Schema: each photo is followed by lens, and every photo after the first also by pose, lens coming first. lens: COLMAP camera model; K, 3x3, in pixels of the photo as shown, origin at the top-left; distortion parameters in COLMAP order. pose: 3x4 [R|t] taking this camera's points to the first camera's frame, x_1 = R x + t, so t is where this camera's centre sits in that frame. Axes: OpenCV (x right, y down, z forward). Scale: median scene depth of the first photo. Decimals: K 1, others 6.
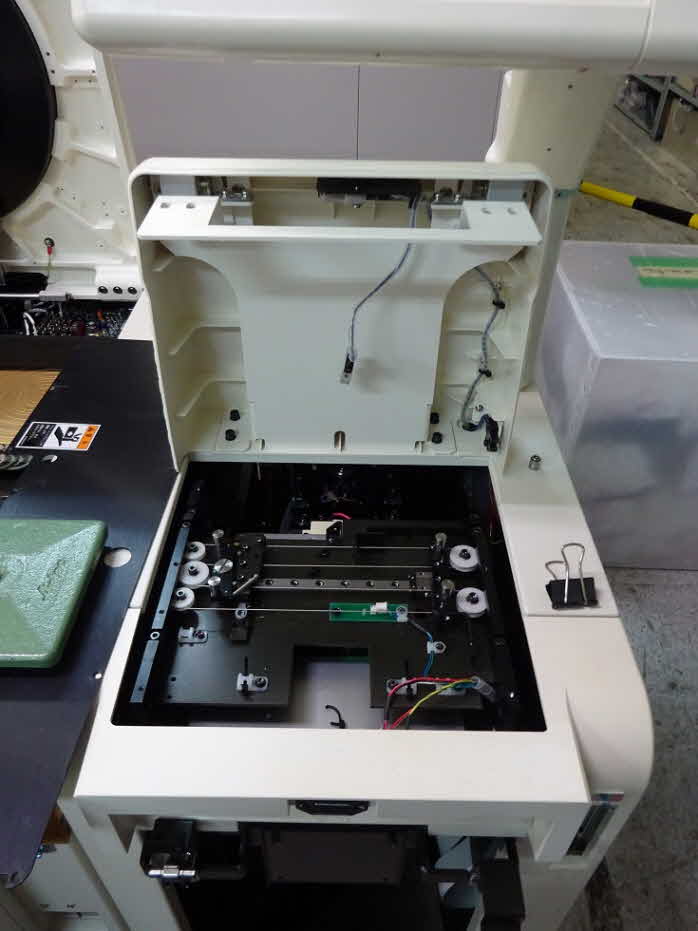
lens RADIAL K [[674.9, 0, 349.0], [0, 674.9, 465.5], [0, 0, 1]] dist [0.000362, -0.020426]
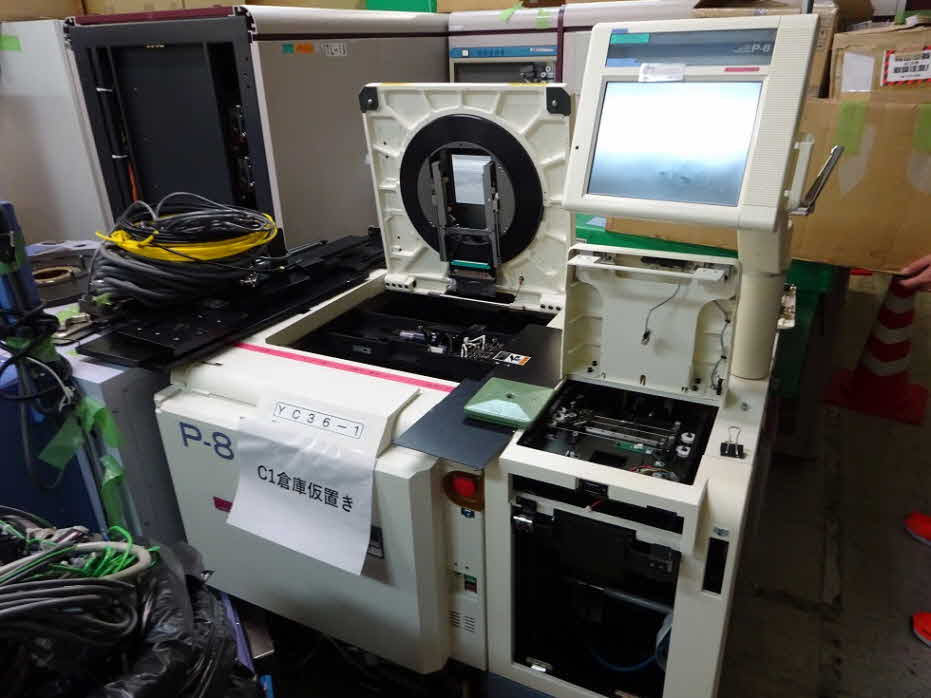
lens RADIAL K [[674.9, 0, 469.4], [0, 674.9, 350.7], [0, 0, 1]] dist [0.000362, -0.020426]
pose [[0.900482, 0.147000, -0.409296, 0.335418], [-0.250403, 0.944734, -0.211602, 0.440374], [0.355570, 0.293033, 0.887525, -0.995305]]
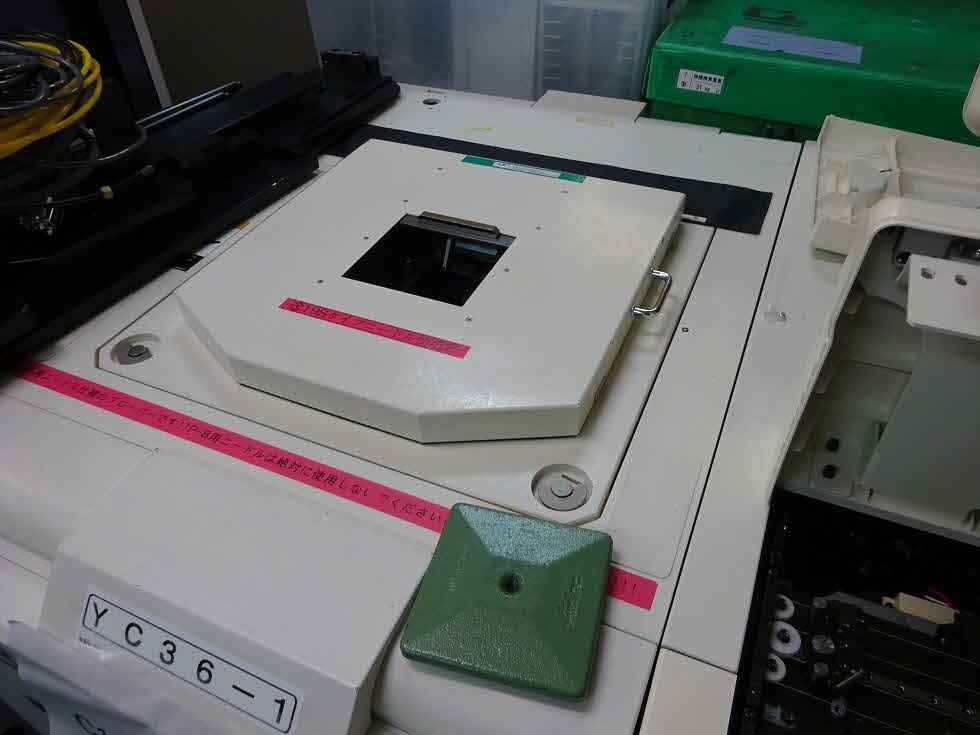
lens RADIAL K [[715.6, 0, 490.1], [0, 715.6, 356.7], [0, 0, 1]] dist [-0.000040, -0.003597]
pose [[0.916172, 0.234078, -0.325325, -0.325560], [-0.226631, 0.972057, 0.061182, -0.152513], [0.330555, 0.017676, 0.943621, -0.019744]]
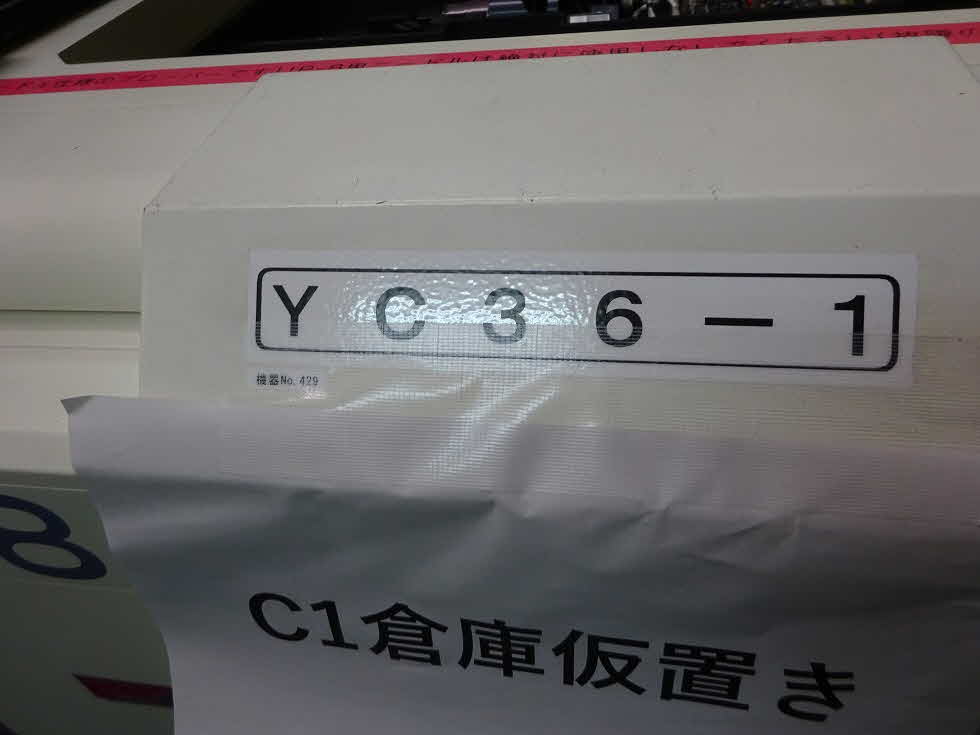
lens RADIAL K [[710.4, 0, 494.1], [0, 710.4, 369.3], [0, 0, 1]] dist [0.000362, -0.020426]
pose [[0.983080, 0.012898, -0.182722, -0.807380], [-0.003796, 0.998738, 0.050077, 0.333791], [0.183138, -0.048536, 0.981888, 0.307709]]
